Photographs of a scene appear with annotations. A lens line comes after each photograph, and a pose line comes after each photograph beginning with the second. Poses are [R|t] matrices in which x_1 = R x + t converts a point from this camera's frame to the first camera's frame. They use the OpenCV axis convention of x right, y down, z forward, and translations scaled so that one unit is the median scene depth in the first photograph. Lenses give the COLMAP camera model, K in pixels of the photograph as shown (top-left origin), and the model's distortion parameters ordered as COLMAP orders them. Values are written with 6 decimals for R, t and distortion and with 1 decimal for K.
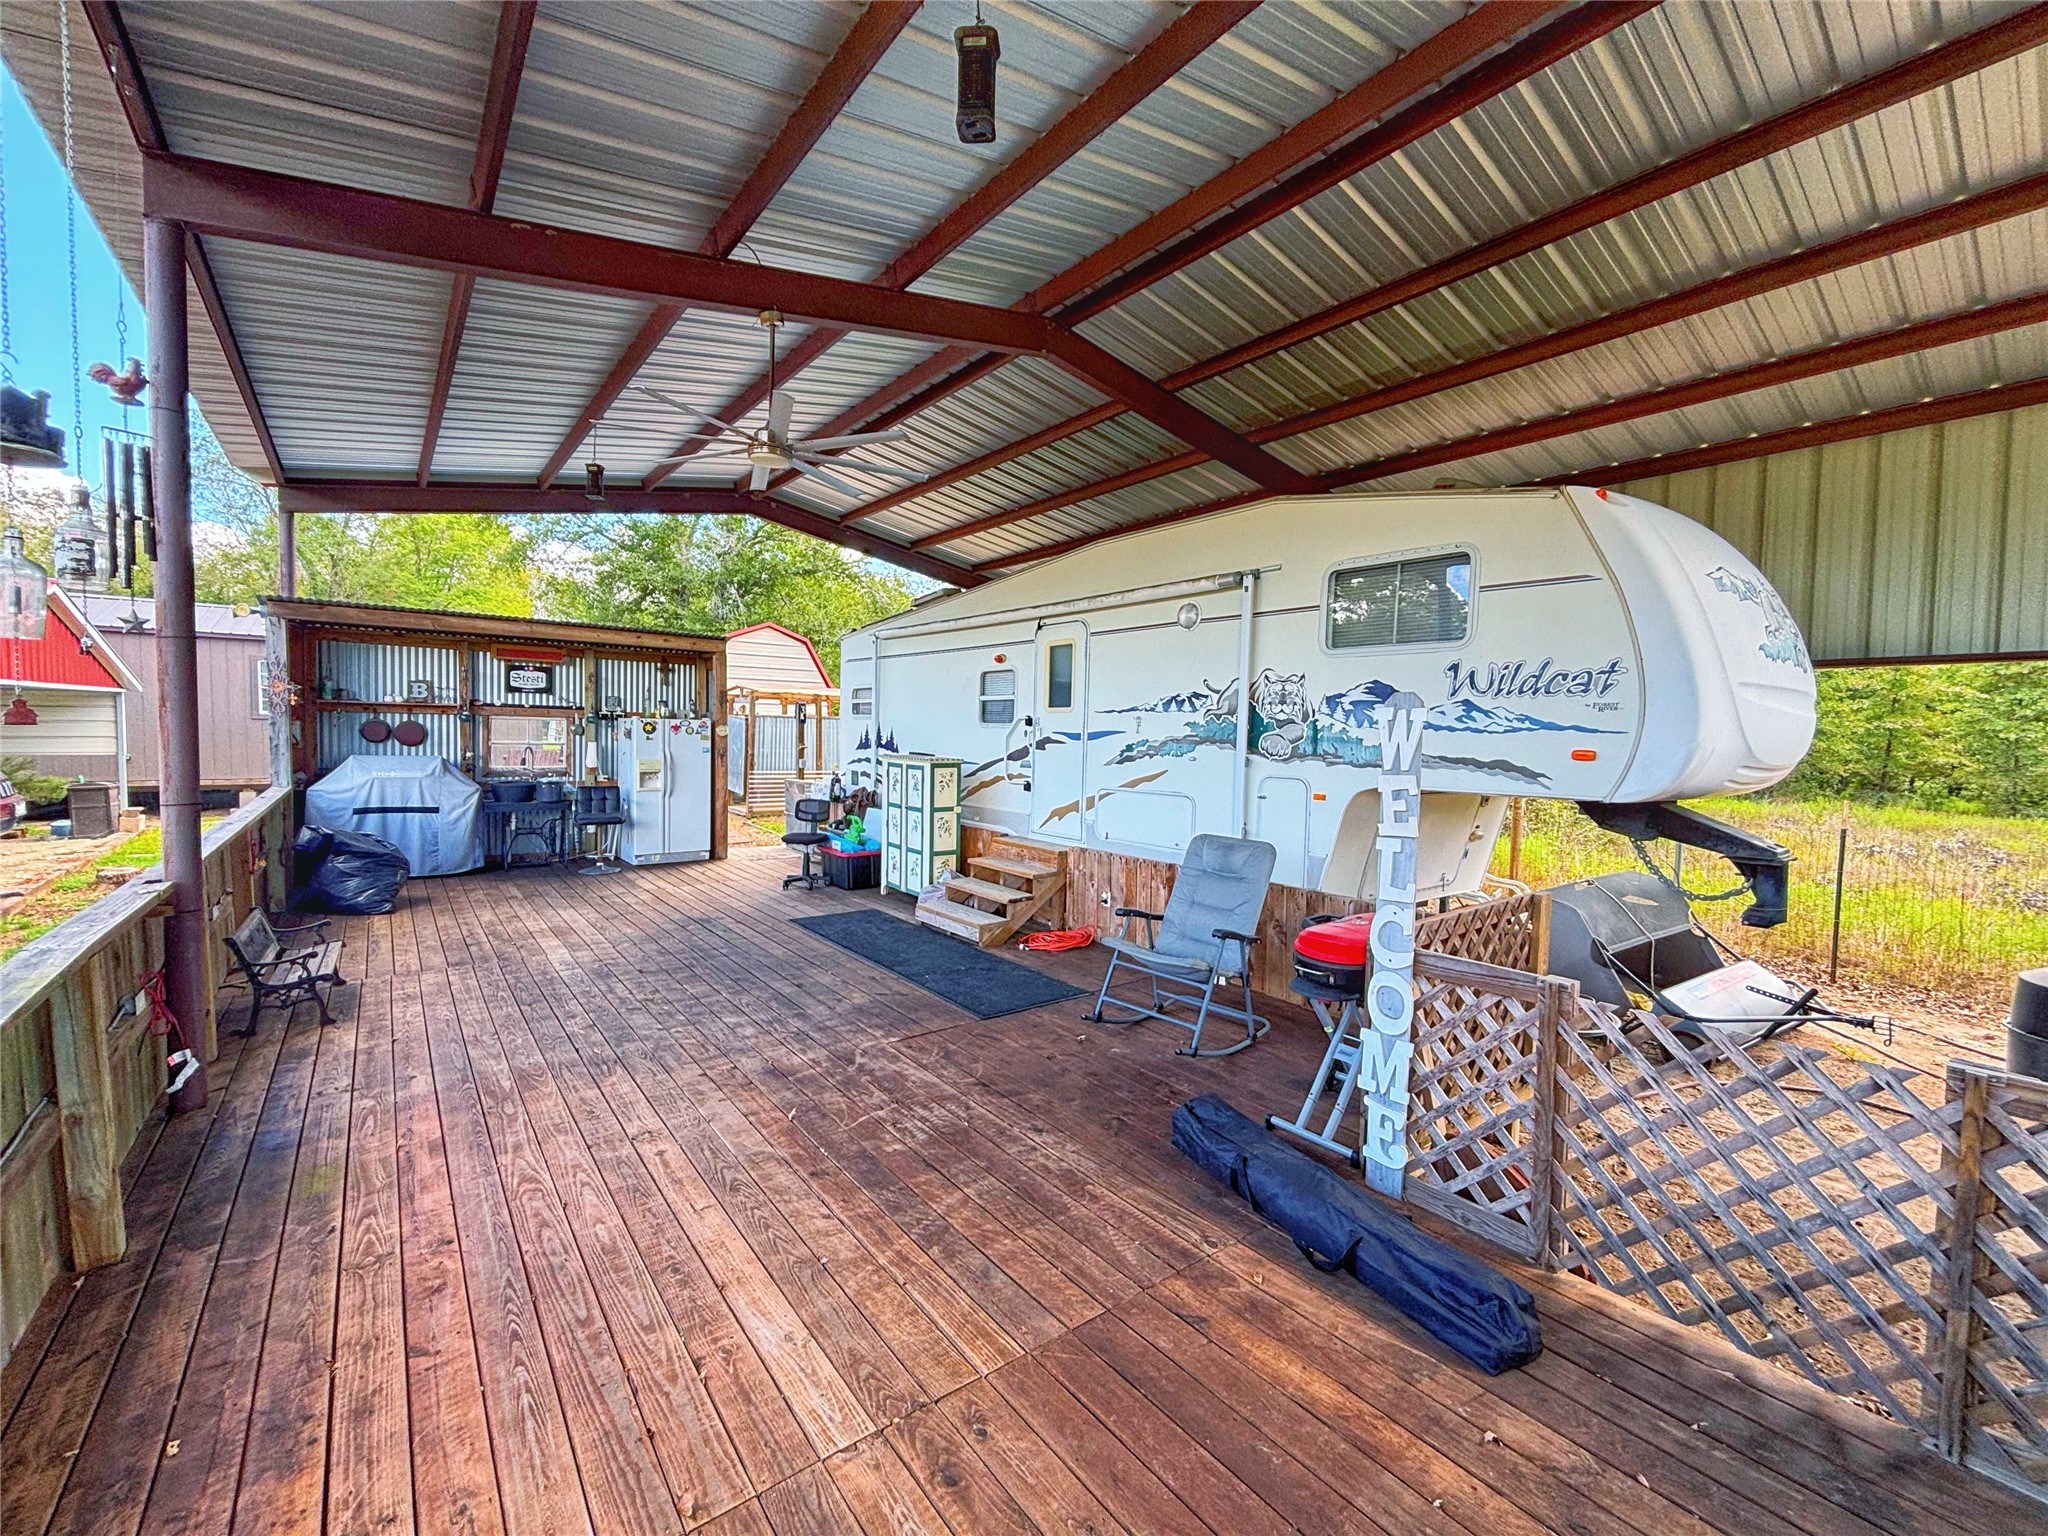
lens RADIAL K [[828.8, 0, 1017.0], [0, 828.8, 767.0], [0, 0, 1]] dist [-0.008185, 0.001228]
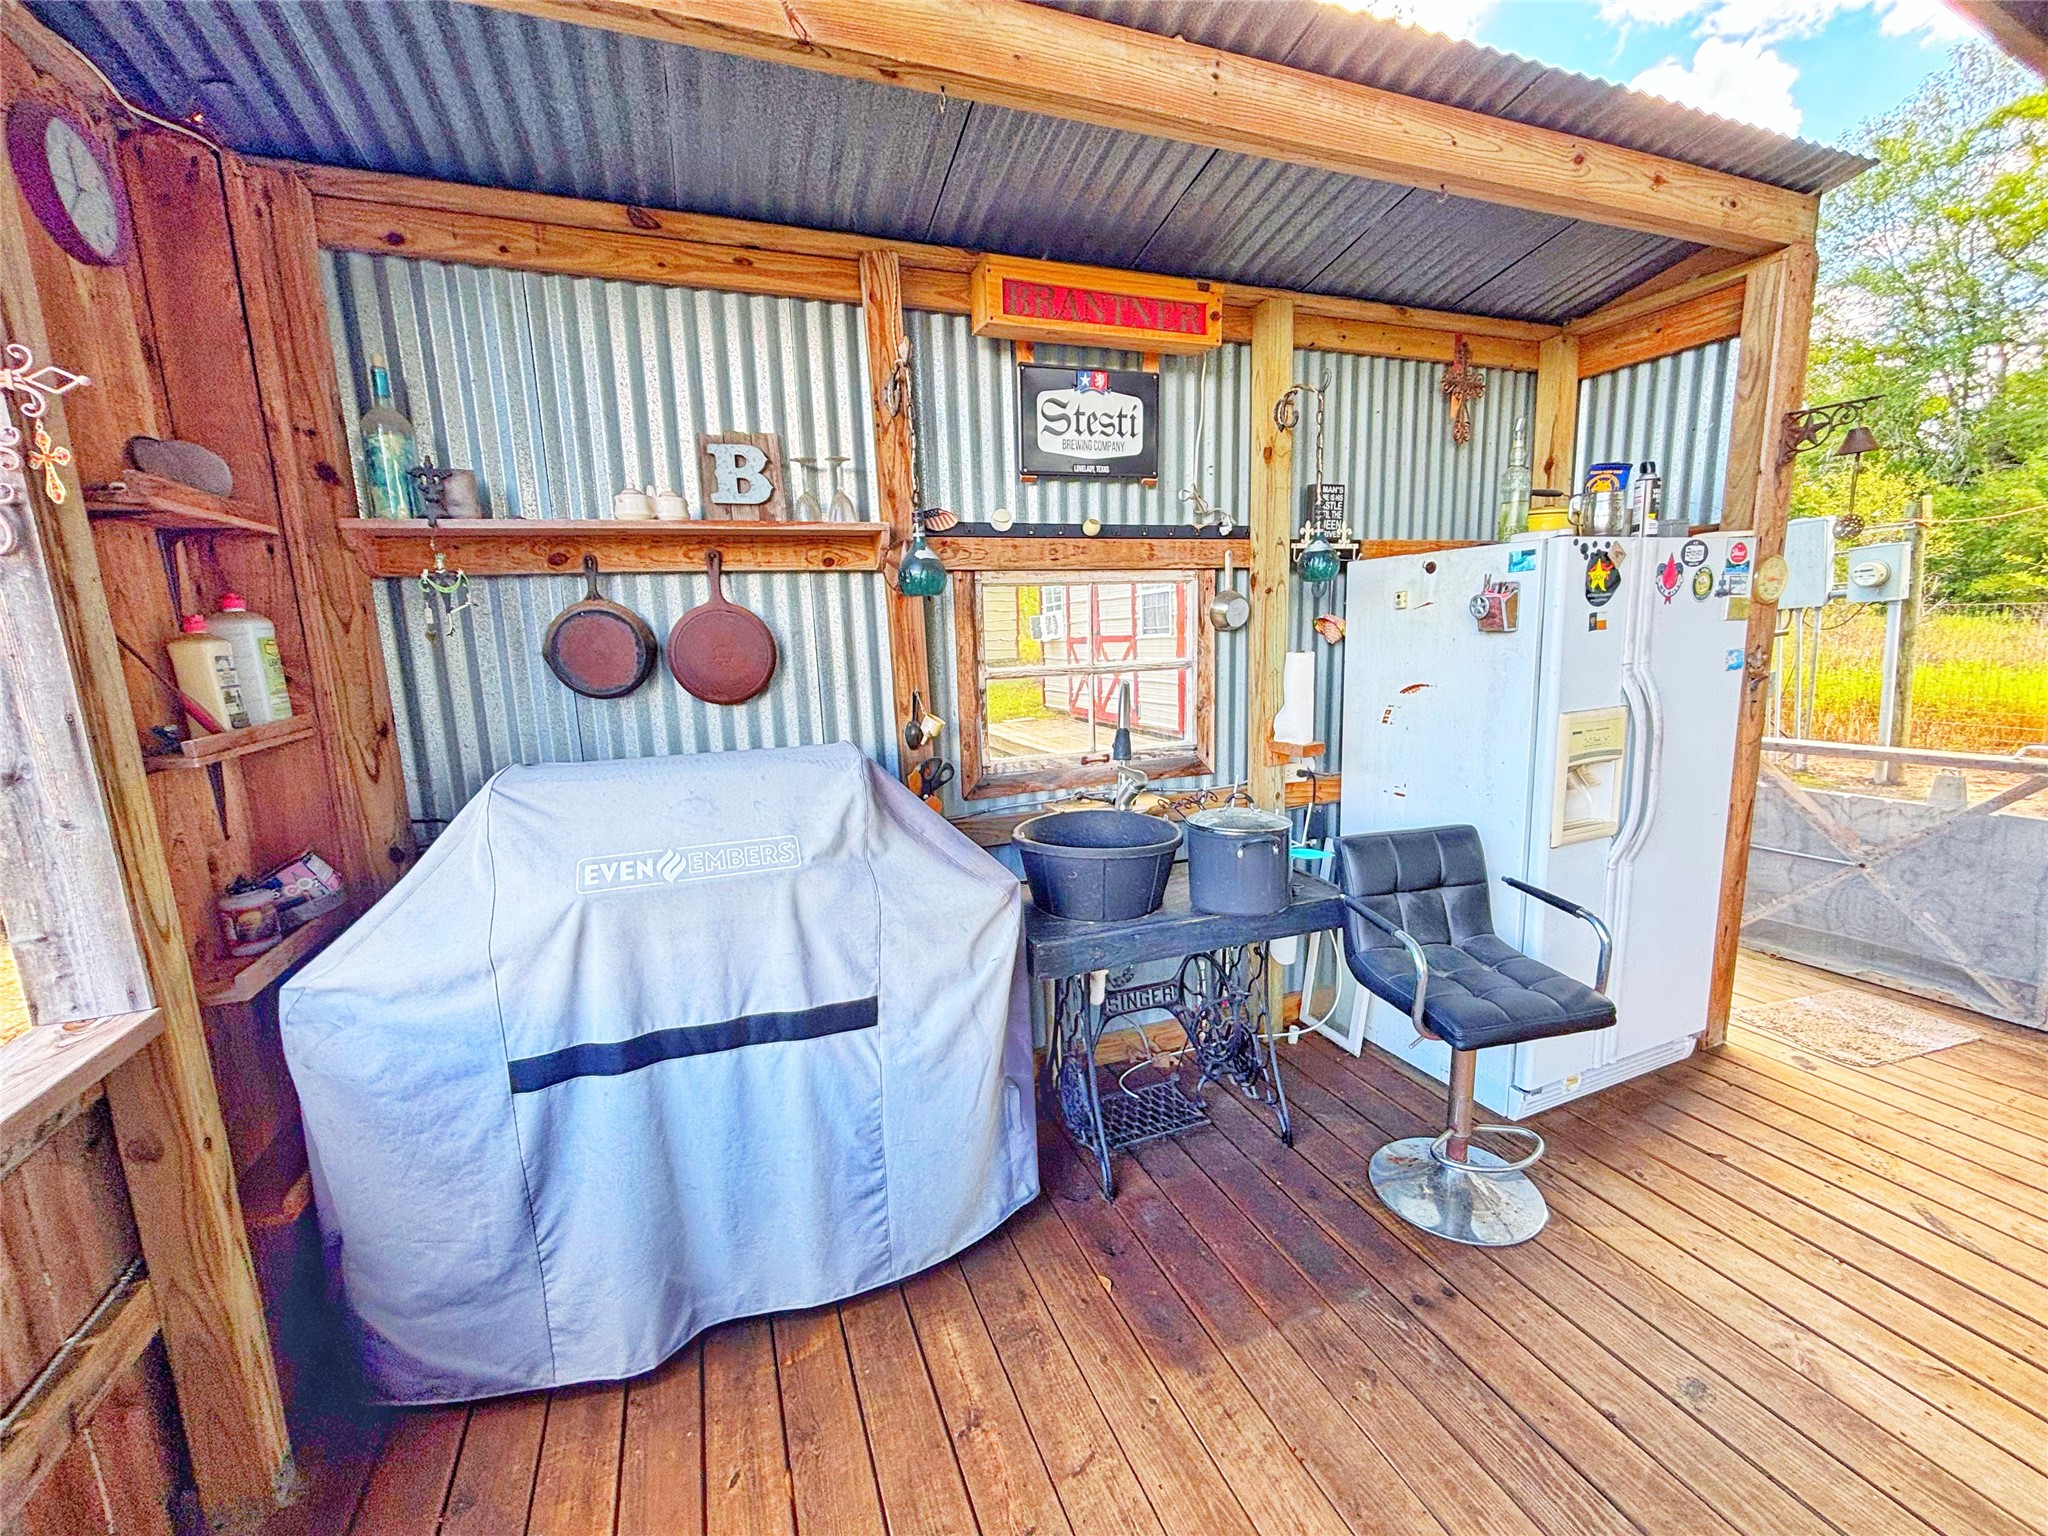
lens RADIAL K [[828.8, 0, 1024.5], [0, 828.8, 771.9], [0, 0, 1]] dist [-0.008185, 0.001228]
pose [[0.959425, -0.015476, -0.281539, -0.574890], [0.049525, 0.992219, 0.114230, -0.029223], [0.277580, -0.123538, 0.952726, 0.777931]]
